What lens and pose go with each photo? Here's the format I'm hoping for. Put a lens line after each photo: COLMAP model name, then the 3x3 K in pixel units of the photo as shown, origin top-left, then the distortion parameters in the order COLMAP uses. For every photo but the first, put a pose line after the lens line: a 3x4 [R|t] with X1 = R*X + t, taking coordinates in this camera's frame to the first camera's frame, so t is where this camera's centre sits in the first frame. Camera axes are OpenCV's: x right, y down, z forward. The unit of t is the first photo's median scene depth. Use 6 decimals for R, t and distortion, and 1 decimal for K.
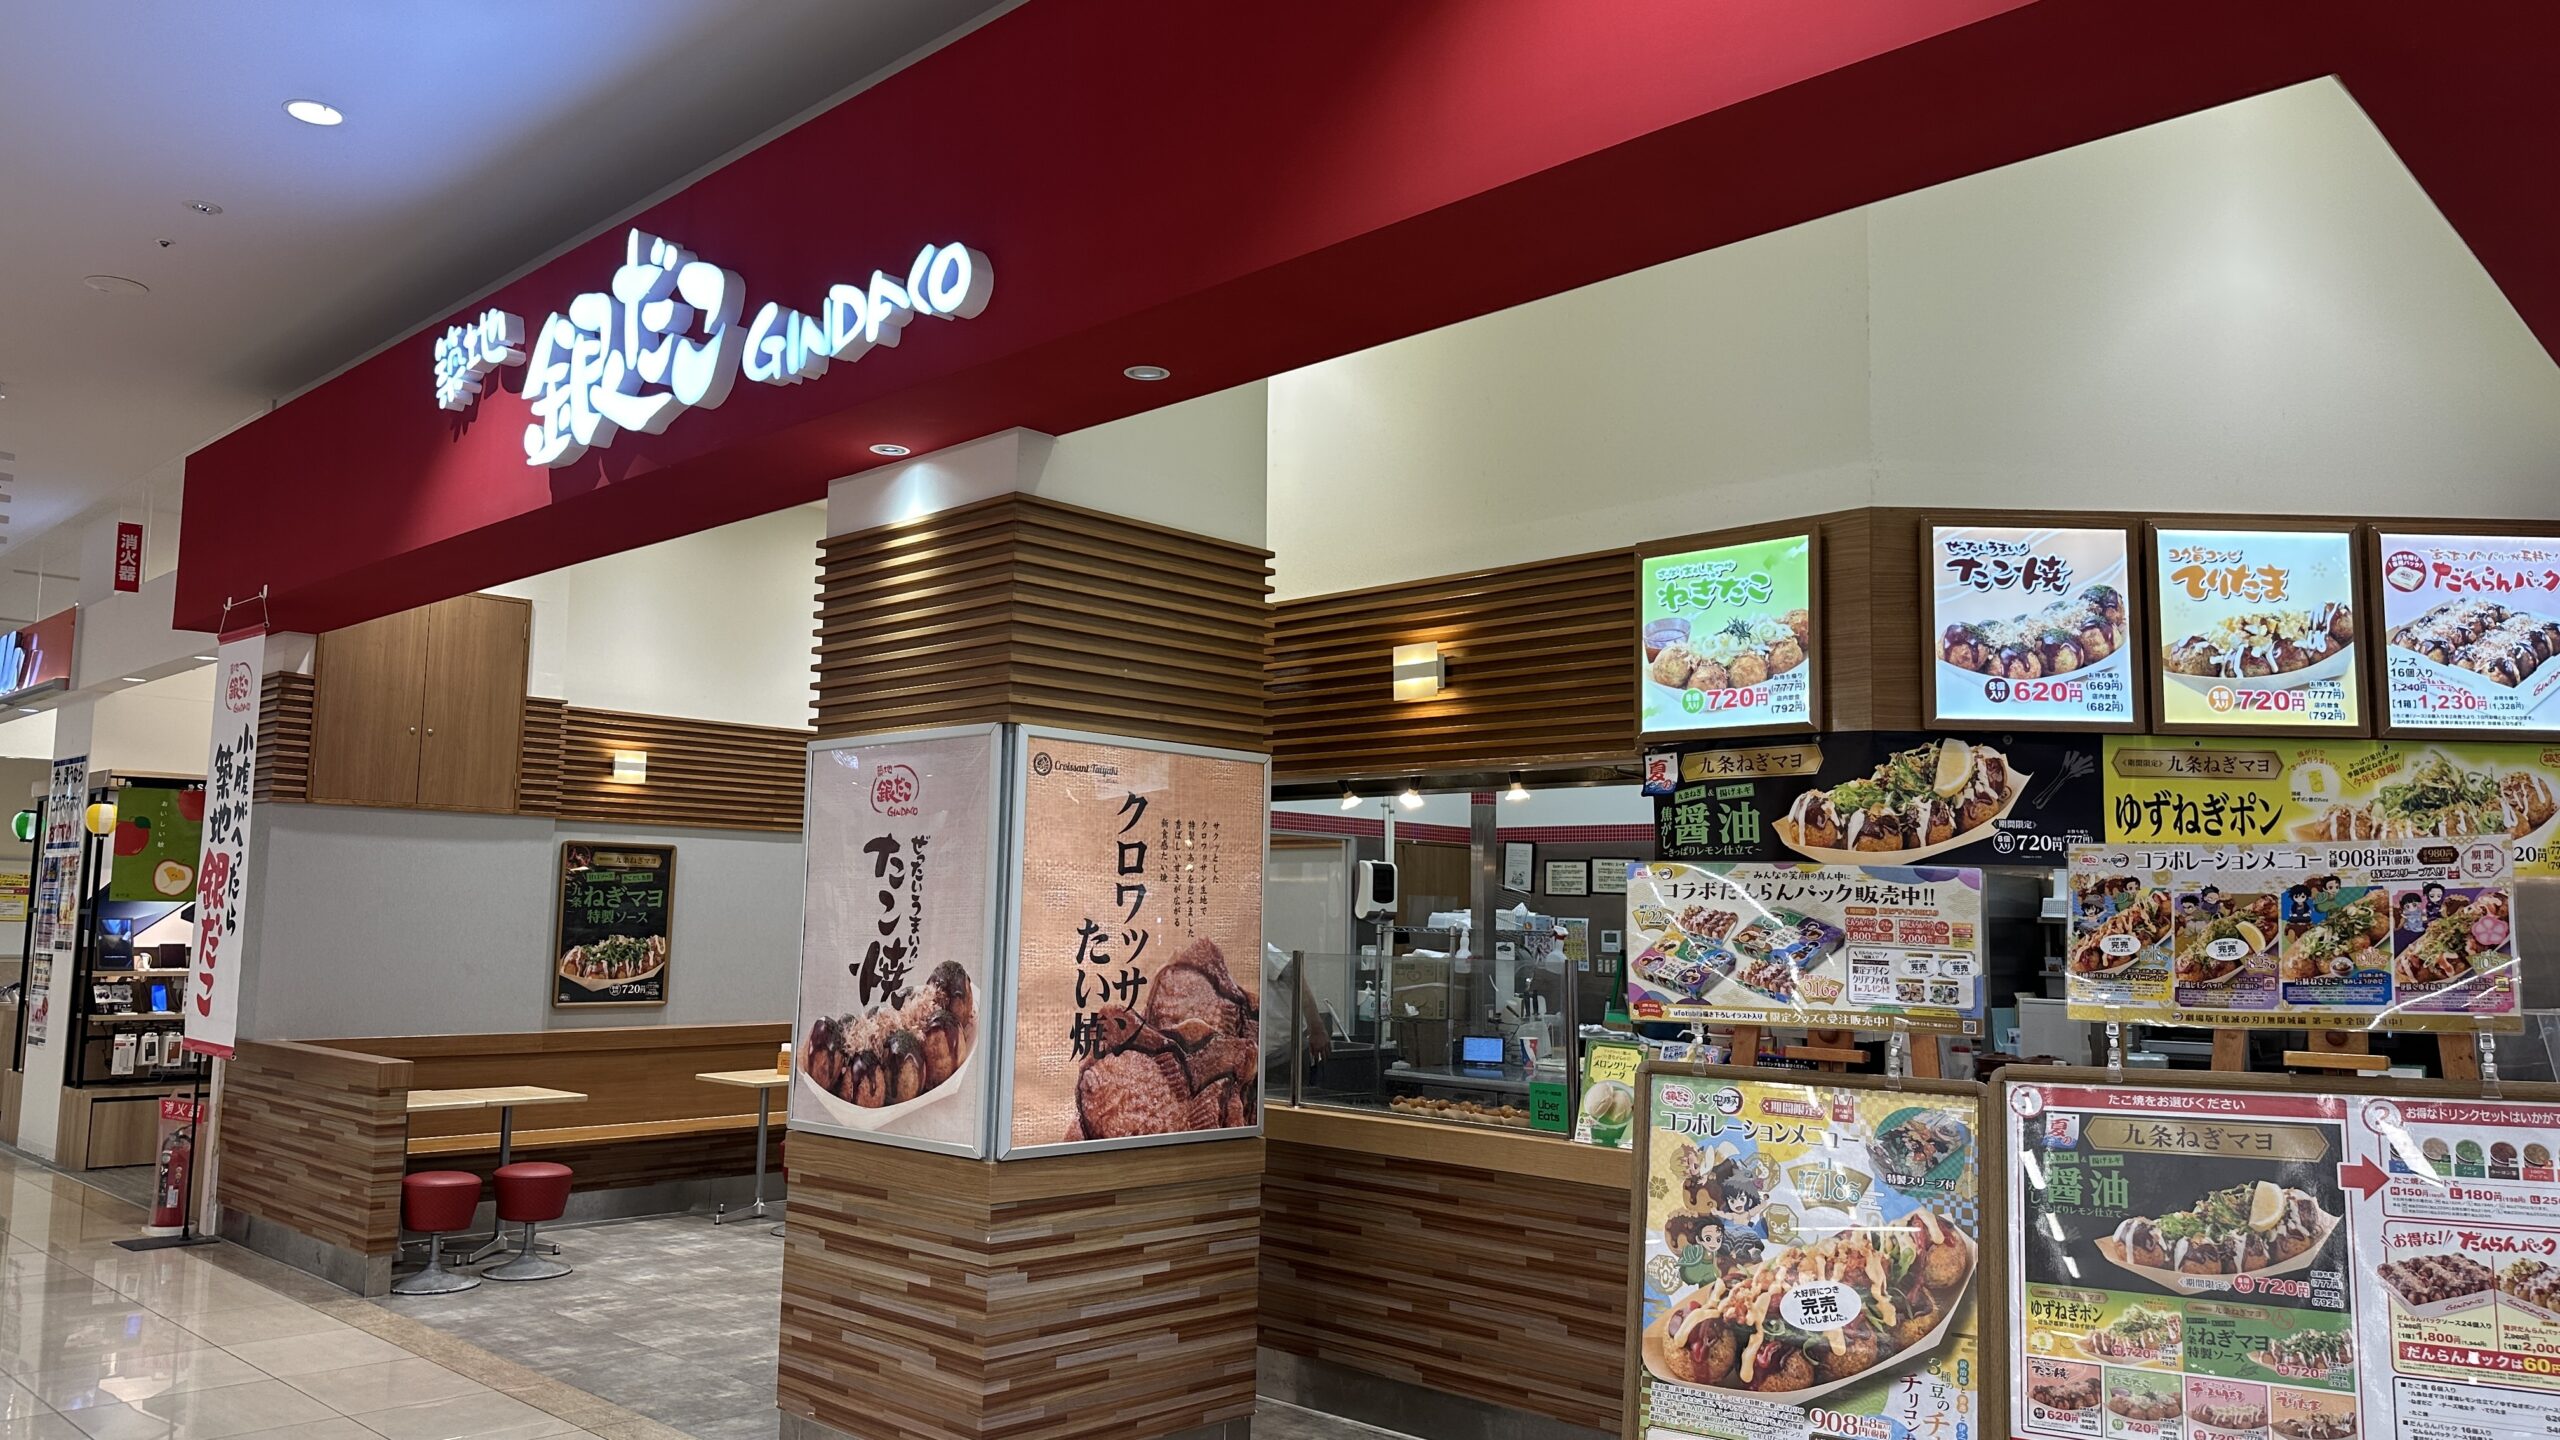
lens RADIAL K [[1809.1, 0, 1284.6], [0, 1809.1, 726.2], [0, 0, 1]] dist [0.002147, -0.000289]
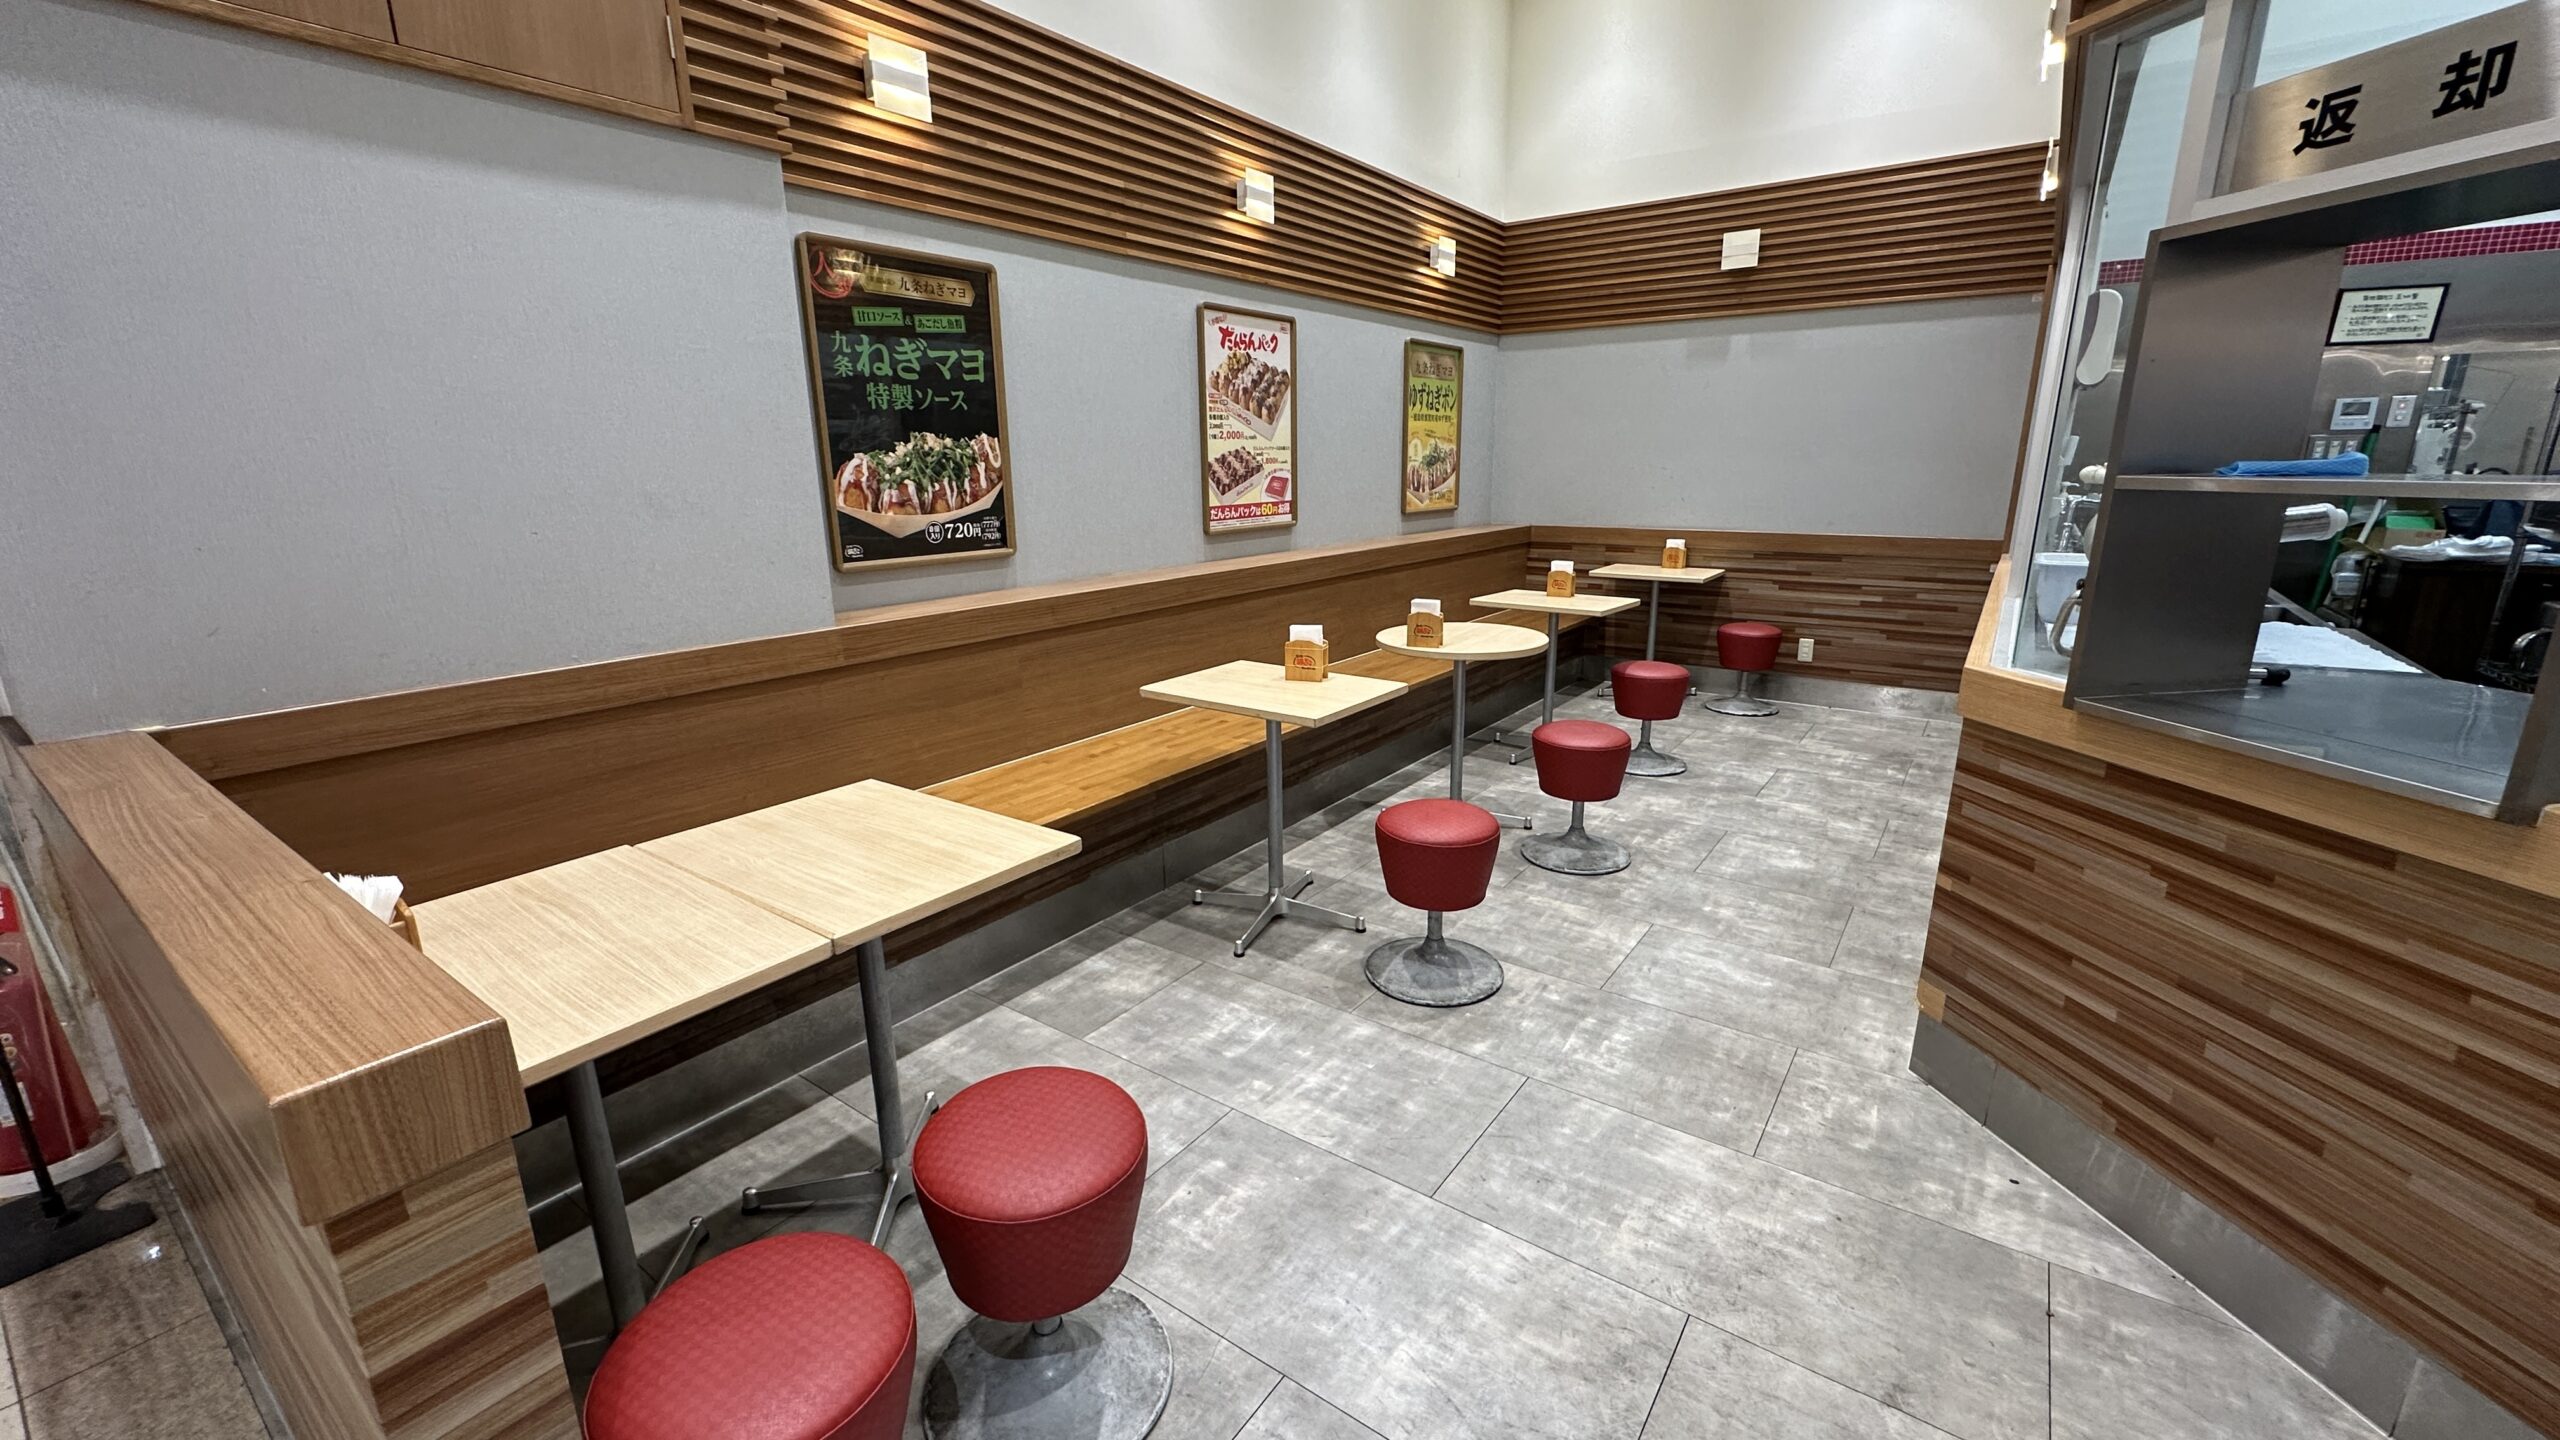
lens RADIAL K [[1022.9, 0, 1274.2], [0, 1022.9, 722.7], [0, 0, 1]] dist [0.001119, 0.000228]
pose [[0.990183, -0.058398, 0.126993, -0.309671], [0.008989, 0.933265, 0.359075, 0.087639], [-0.139487, -0.354408, 0.924629, 0.672059]]
